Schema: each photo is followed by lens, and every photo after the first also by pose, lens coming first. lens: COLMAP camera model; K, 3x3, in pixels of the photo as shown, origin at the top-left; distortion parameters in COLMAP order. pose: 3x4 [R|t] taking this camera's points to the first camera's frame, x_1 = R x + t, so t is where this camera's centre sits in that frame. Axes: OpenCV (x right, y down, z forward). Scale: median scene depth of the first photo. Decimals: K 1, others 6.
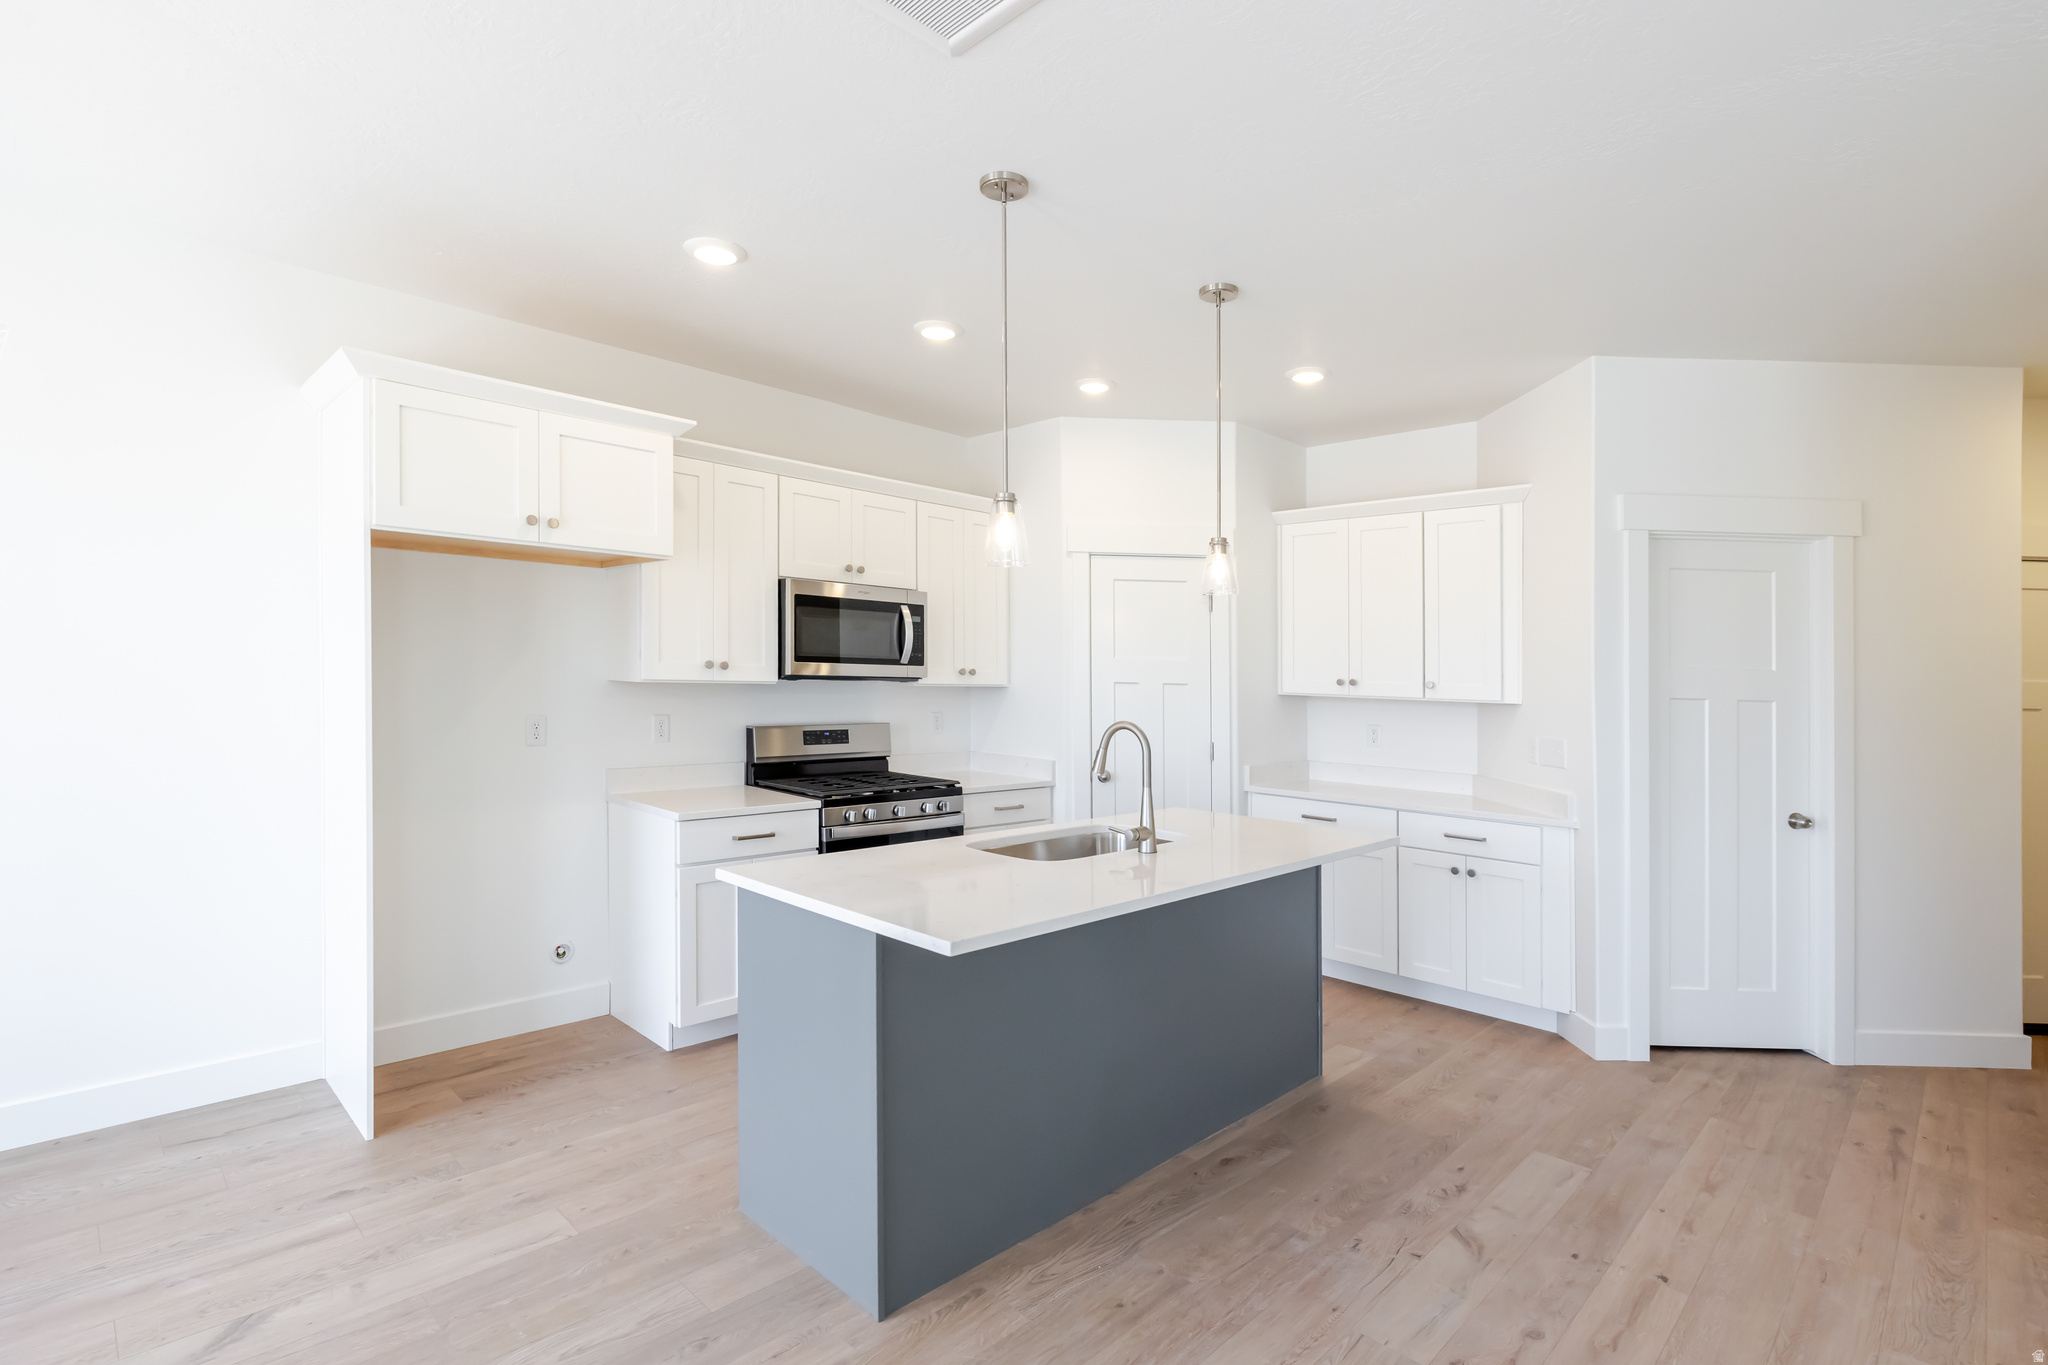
lens RADIAL K [[961.8, 0, 1012.1], [0, 961.8, 689.6], [0, 0, 1]] dist [-0.003473, 0.000805]
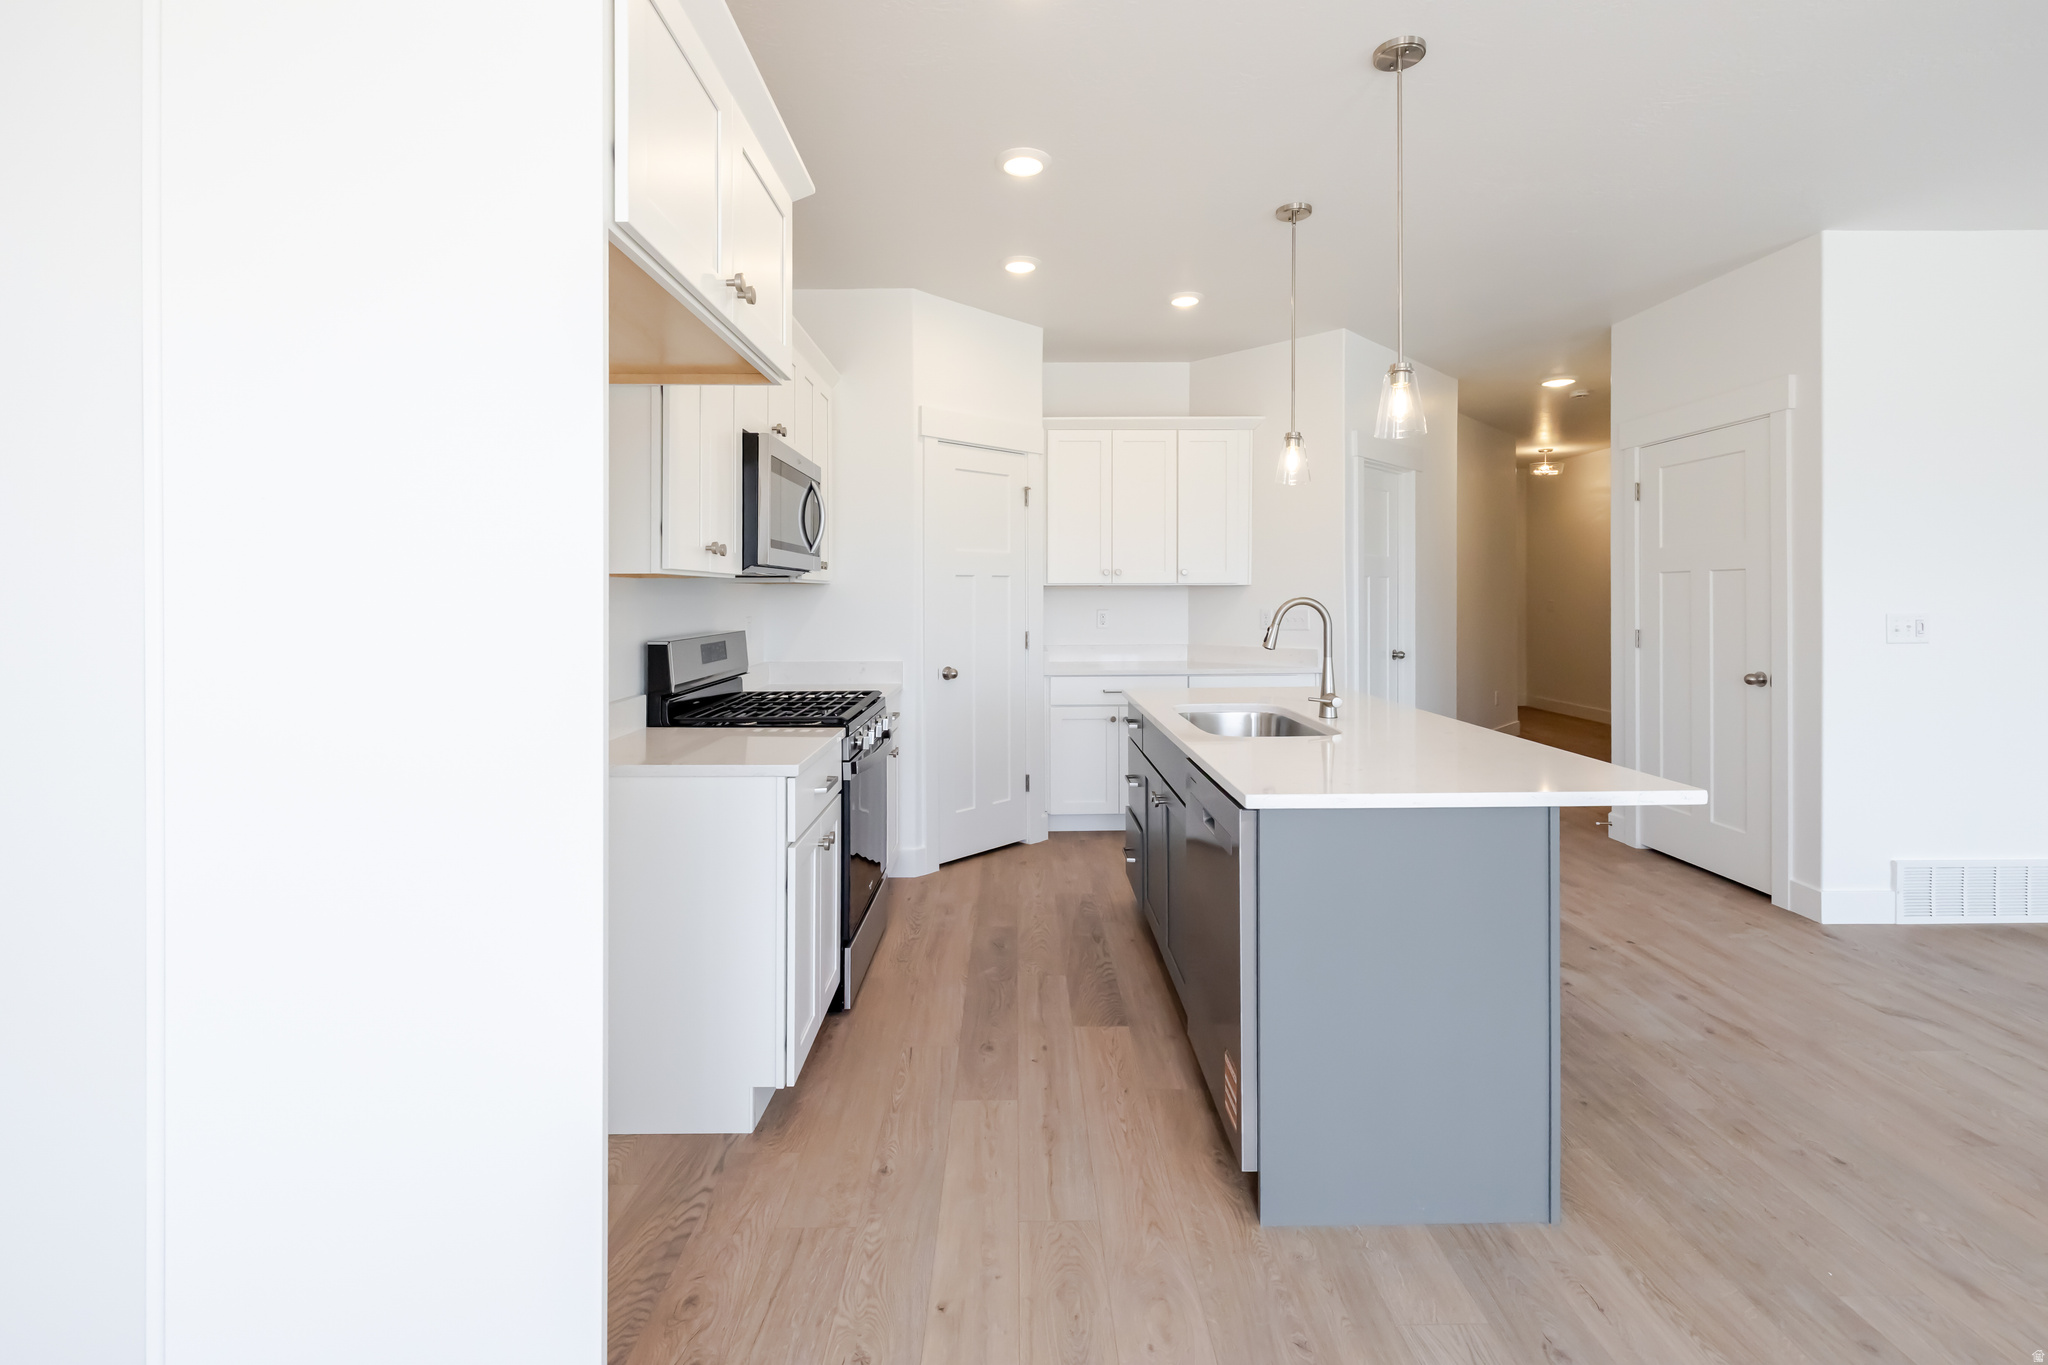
lens RADIAL K [[891.0, 0, 1020.9], [0, 891.0, 596.5], [0, 0, 1]] dist [0.001338, 0.000620]
pose [[0.711628, -0.031975, 0.701828, -0.632899], [0.035781, 0.999317, 0.009249, 0.010083], [-0.701645, 0.018530, 0.712286, 0.420530]]
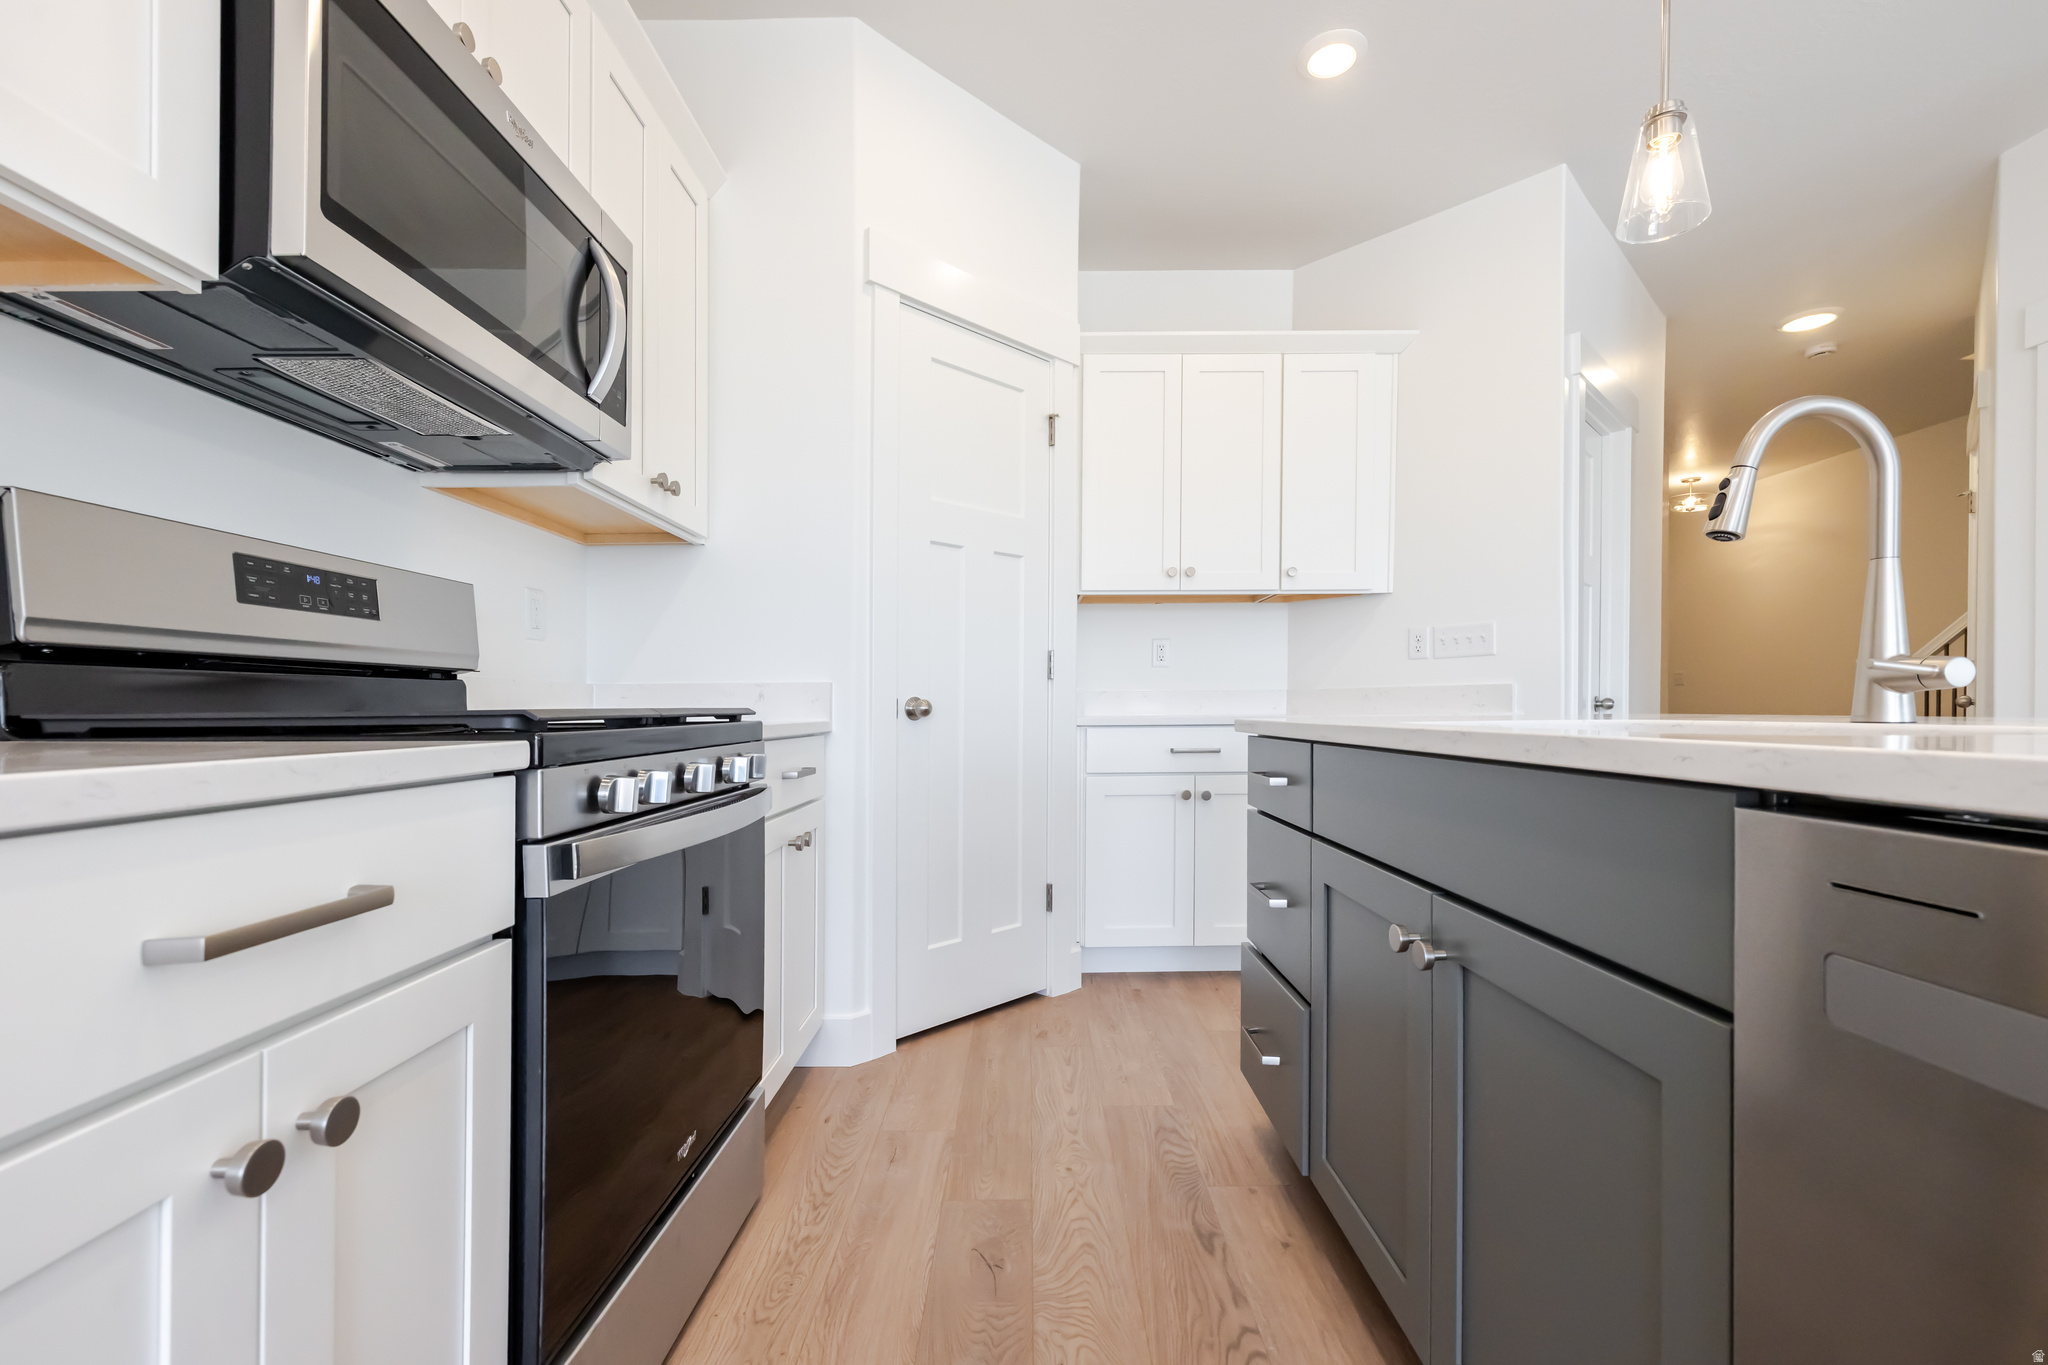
lens RADIAL K [[882.8, 0, 1054.1], [0, 882.8, 695.9], [0, 0, 1]] dist [-0.004559, -0.000287]
pose [[0.696290, -0.018462, 0.717523, -0.287040], [0.028890, 0.999580, -0.002316, 0.115146], [-0.717178, 0.022342, 0.696531, 0.783584]]
